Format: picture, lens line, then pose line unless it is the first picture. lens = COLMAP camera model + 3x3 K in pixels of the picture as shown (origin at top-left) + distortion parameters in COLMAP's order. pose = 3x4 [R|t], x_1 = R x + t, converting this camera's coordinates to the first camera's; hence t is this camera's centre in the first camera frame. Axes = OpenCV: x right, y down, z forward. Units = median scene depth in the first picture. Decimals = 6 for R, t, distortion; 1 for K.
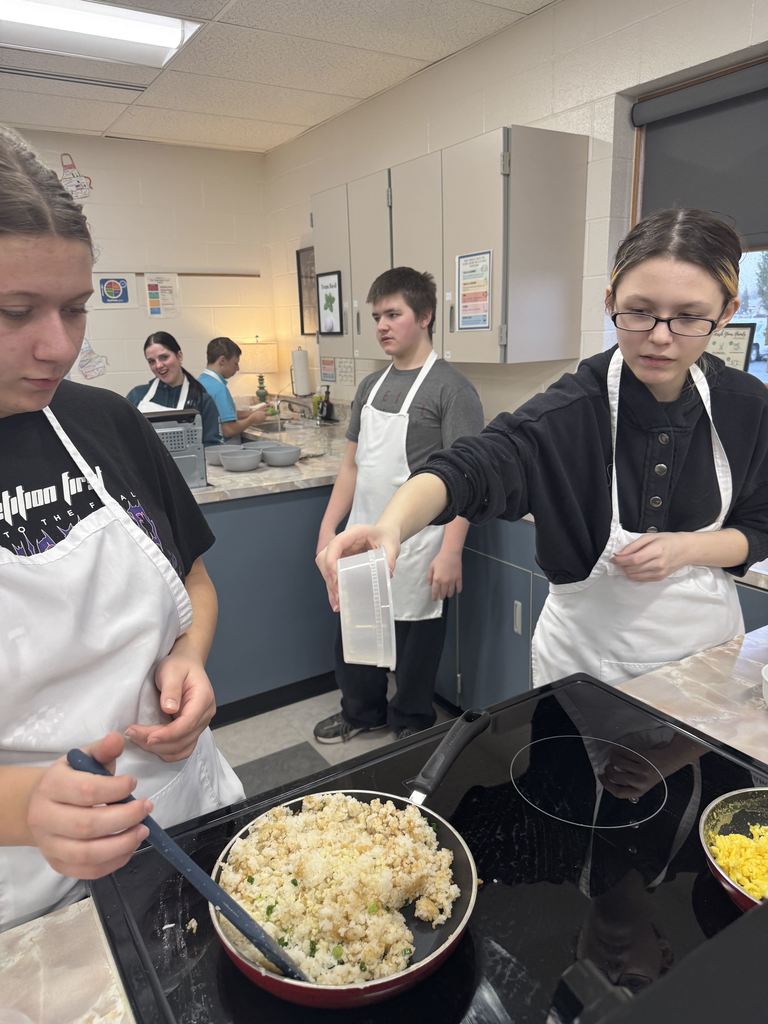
lens RADIAL K [[741.4, 0, 382.3], [0, 741.4, 507.9], [0, 0, 1]] dist [0.009092, -0.002567]
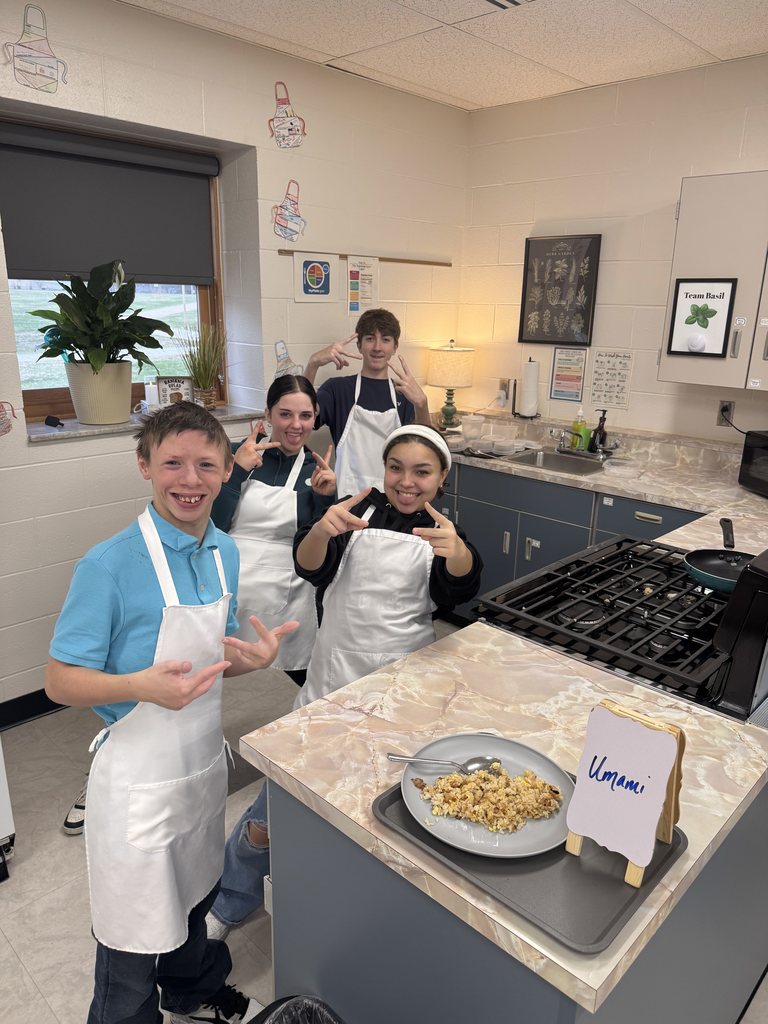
lens RADIAL K [[741.4, 0, 407.1], [0, 741.4, 518.2], [0, 0, 1]] dist [0.009092, -0.002567]
pose [[0.959303, -0.036487, 0.280010, -0.490367], [0.024640, 0.998651, 0.045717, -0.083198], [-0.281301, -0.036957, 0.958908, 0.251408]]
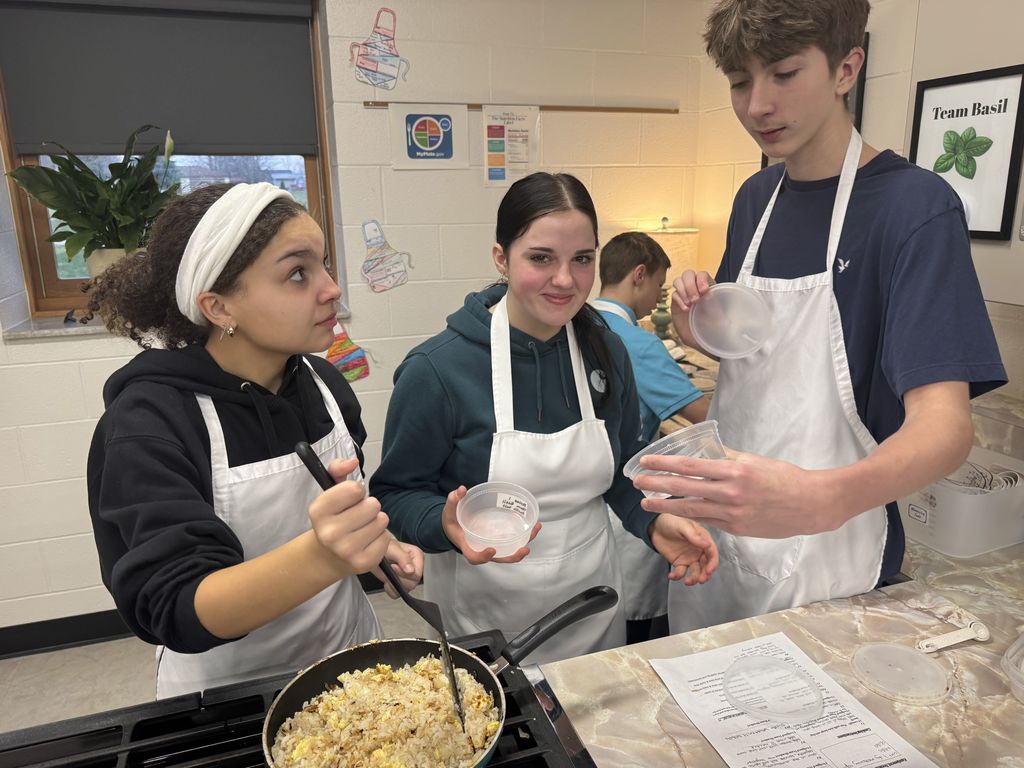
lens RADIAL K [[741.4, 0, 535.2], [0, 741.4, 369.1], [0, 0, 1]] dist [0.009092, -0.002567]
pose [[0.979822, 0.057301, -0.191483, -0.166805], [-0.057680, 0.998329, 0.003597, -0.124937], [0.191369, 0.007520, 0.981489, 0.470464]]
